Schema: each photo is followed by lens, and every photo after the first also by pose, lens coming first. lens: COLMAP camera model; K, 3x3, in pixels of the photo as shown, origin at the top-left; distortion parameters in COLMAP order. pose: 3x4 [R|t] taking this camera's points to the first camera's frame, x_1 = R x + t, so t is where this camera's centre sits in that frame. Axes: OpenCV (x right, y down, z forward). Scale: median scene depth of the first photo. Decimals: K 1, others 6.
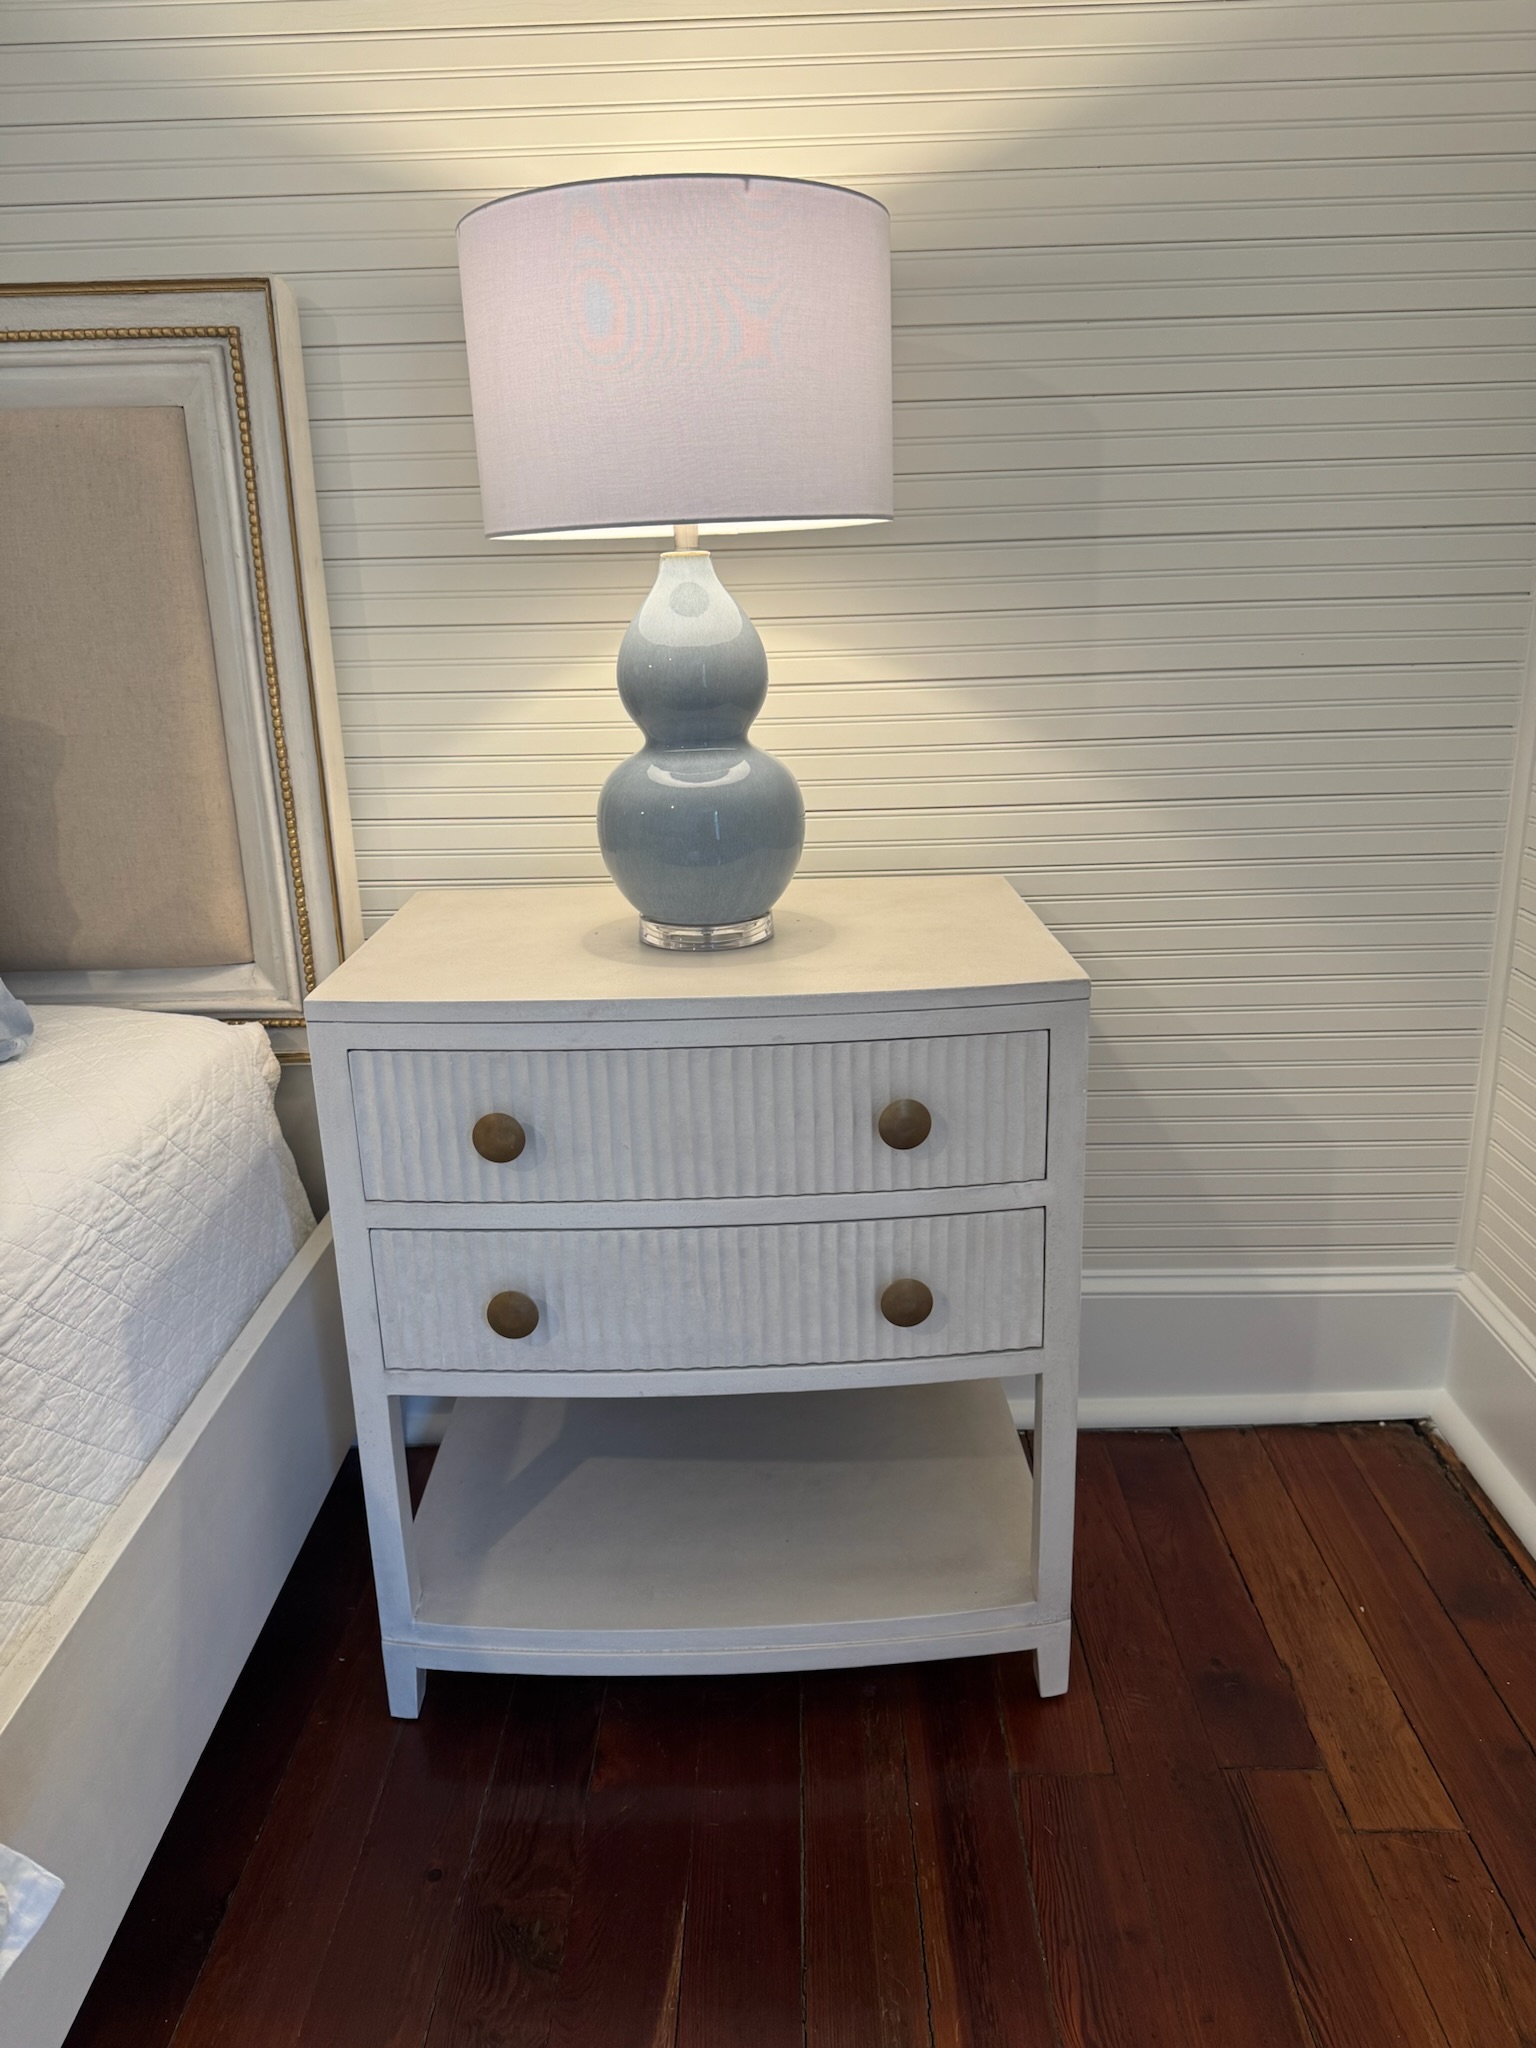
lens RADIAL K [[1541.7, 0, 768.0], [0, 1541.7, 1024.0], [0, 0, 1]] dist [0.037748, -0.000726]
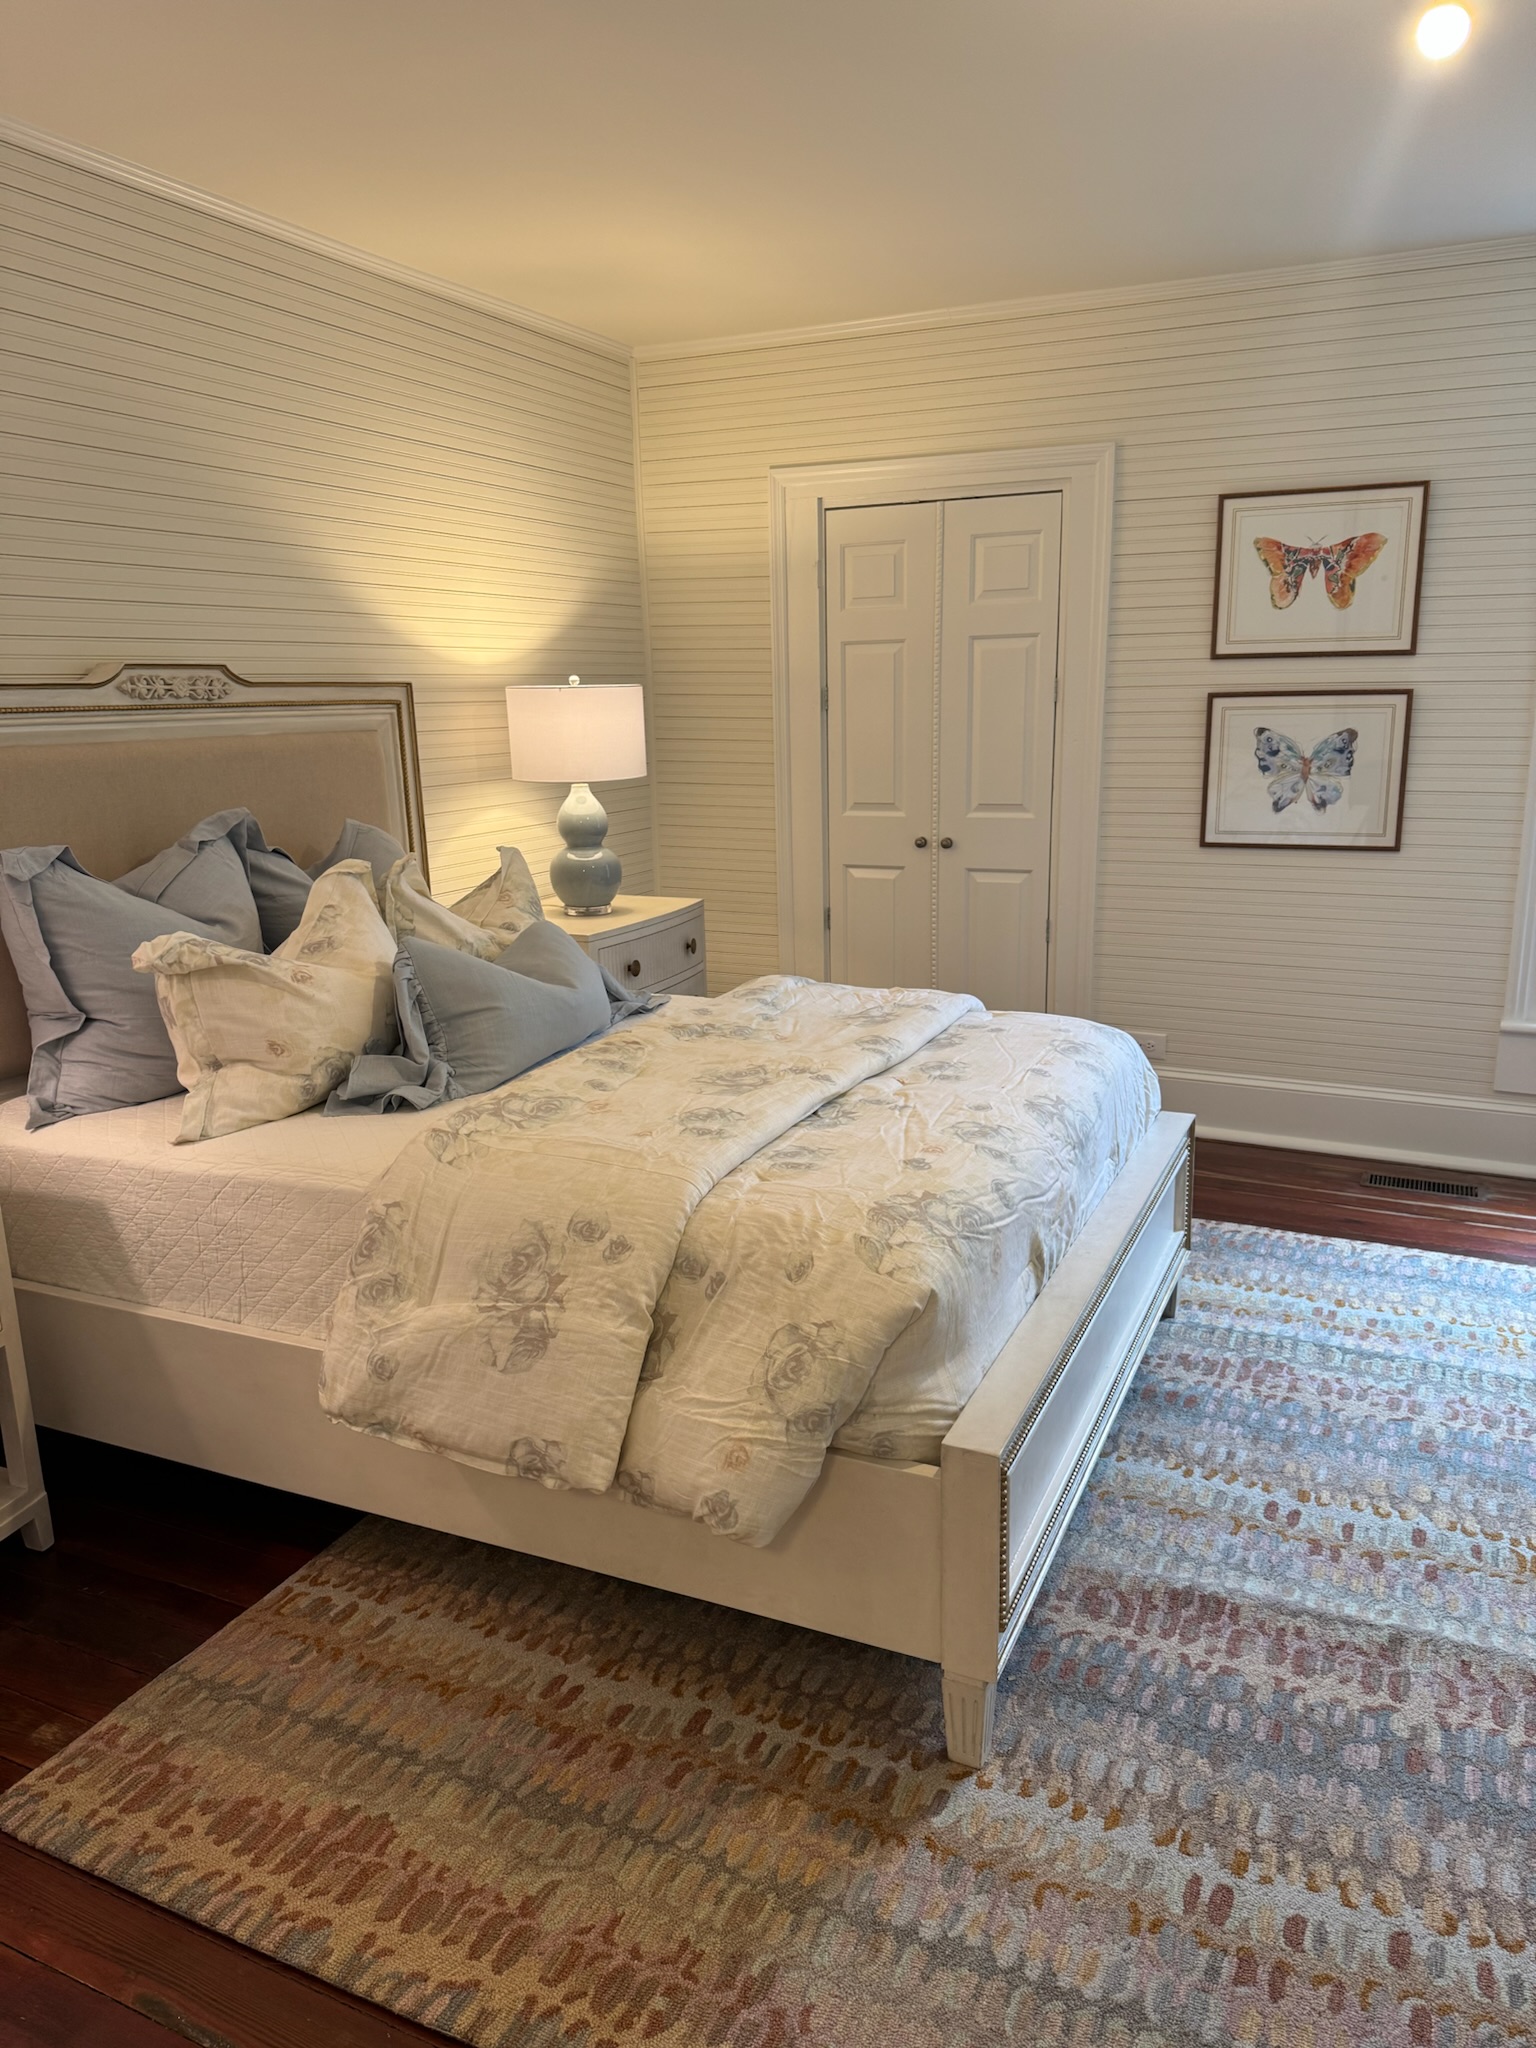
lens RADIAL K [[1449.3, 0, 768.0], [0, 1449.3, 1024.0], [0, 0, 1]] dist [0.023113, -0.023443]
pose [[0.413229, -0.187141, 0.891190, -2.310481], [0.272982, 0.959105, 0.074826, 0.031974], [-0.868747, 0.212359, 0.447416, -0.438006]]
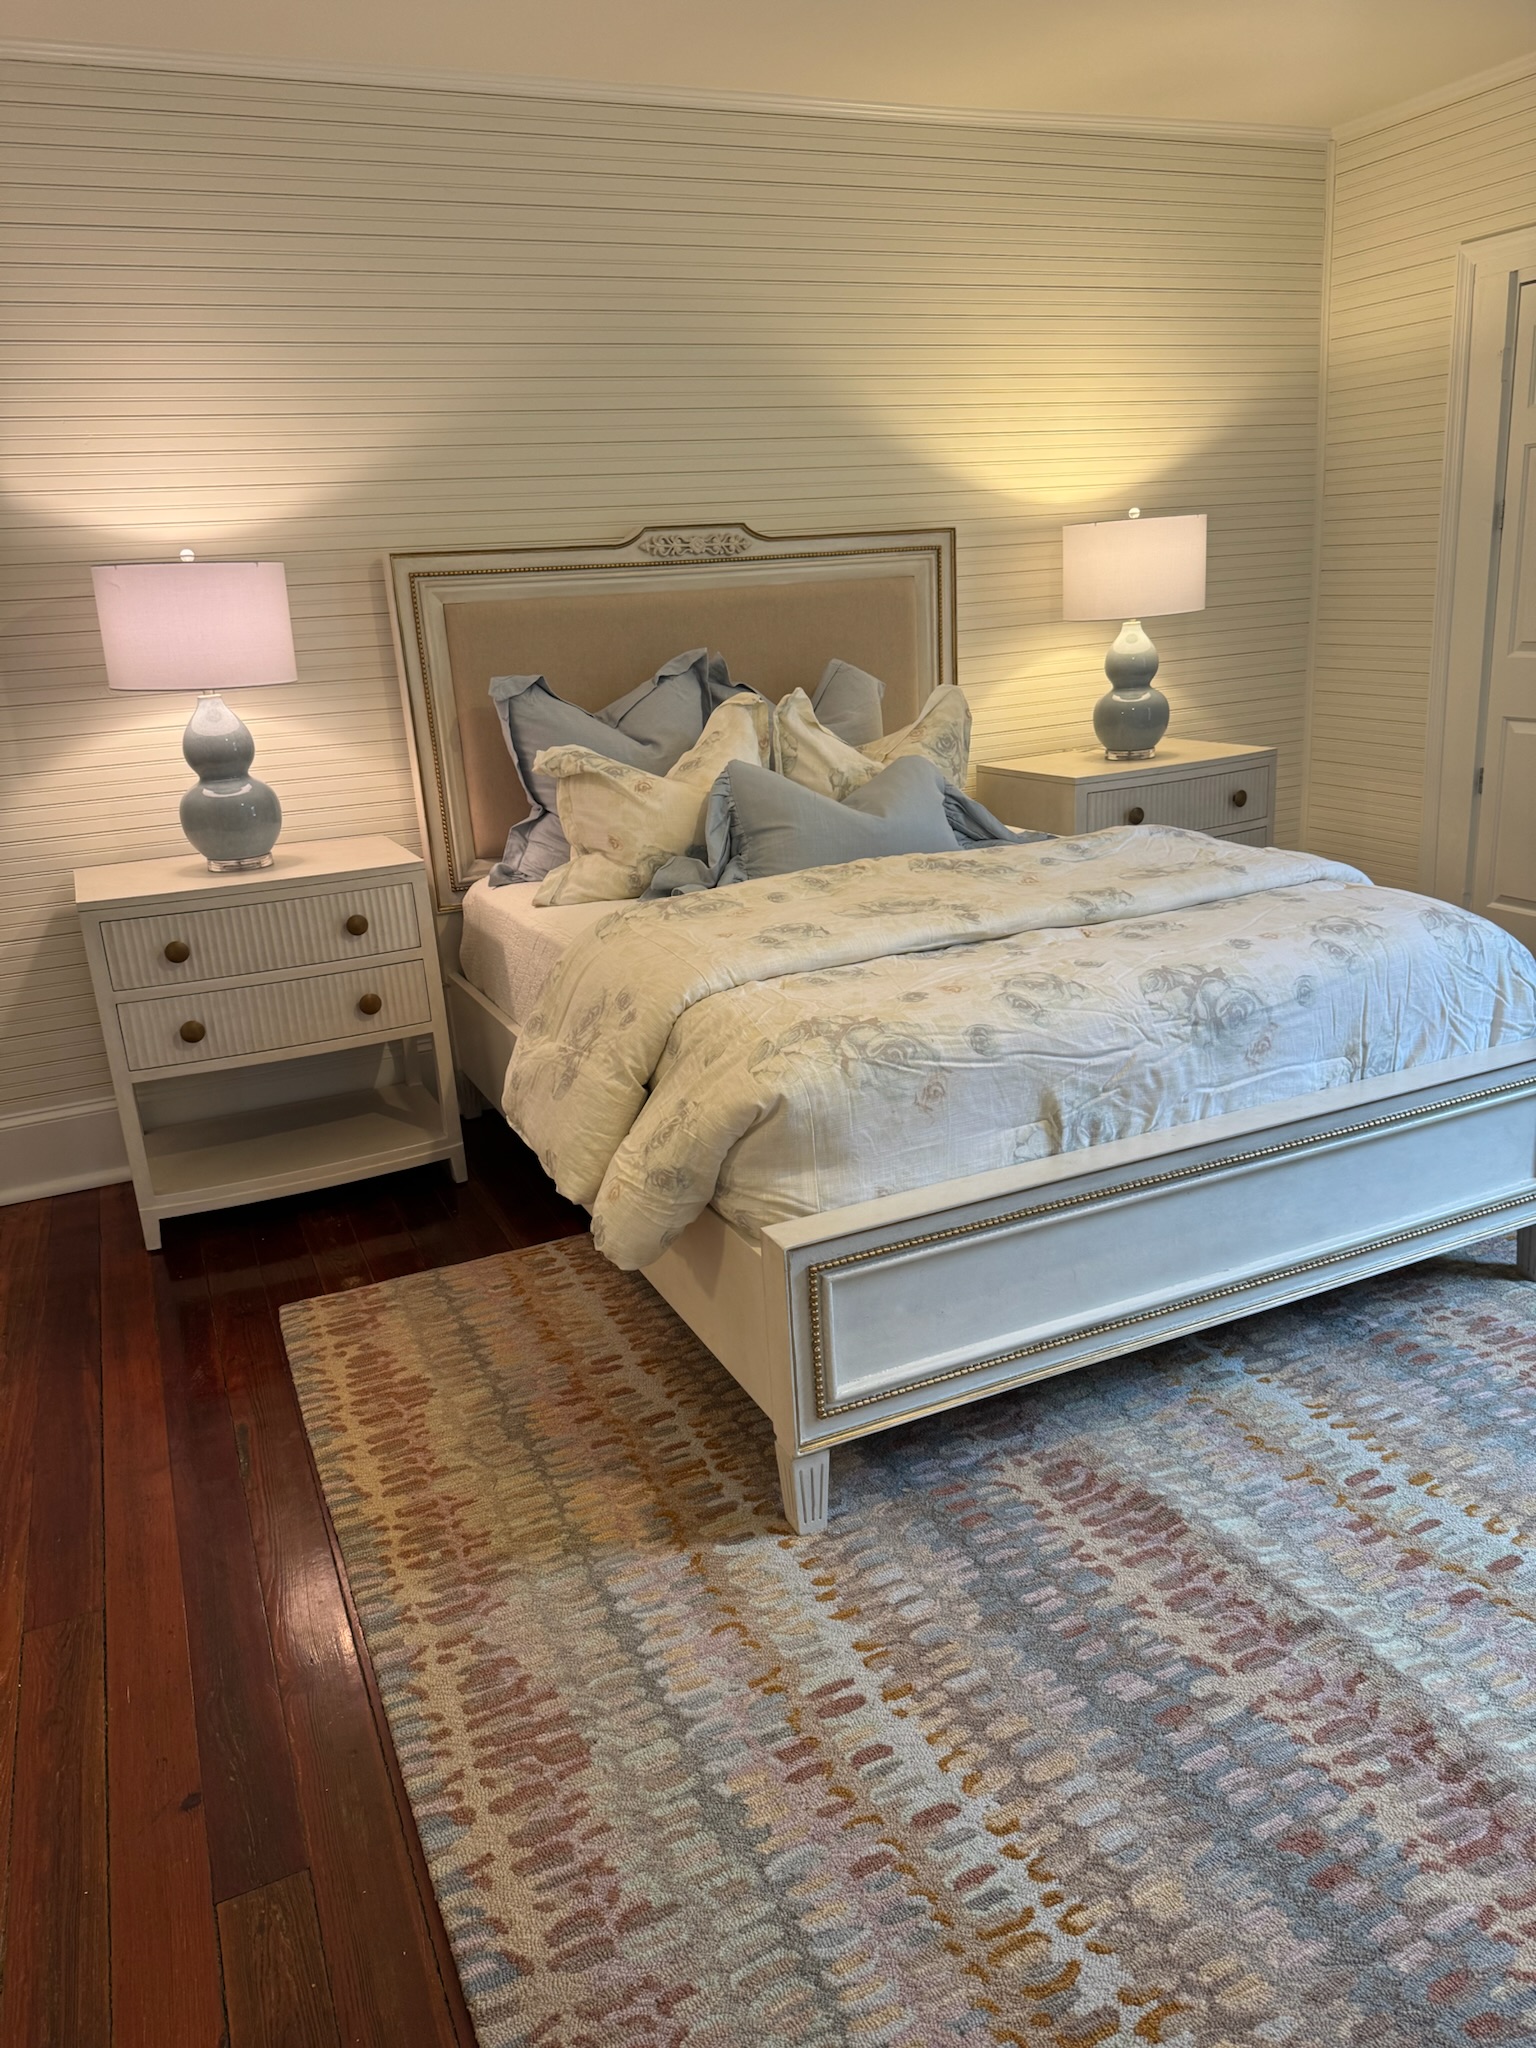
lens RADIAL K [[1436.6, 0, 768.0], [0, 1436.6, 1024.0], [0, 0, 1]] dist [0.125237, -0.208225]
pose [[0.905259, -0.151580, 0.396899, -1.761672], [0.158195, 0.987274, 0.016235, 0.275581], [-0.394309, 0.048091, 0.917719, -1.142820]]
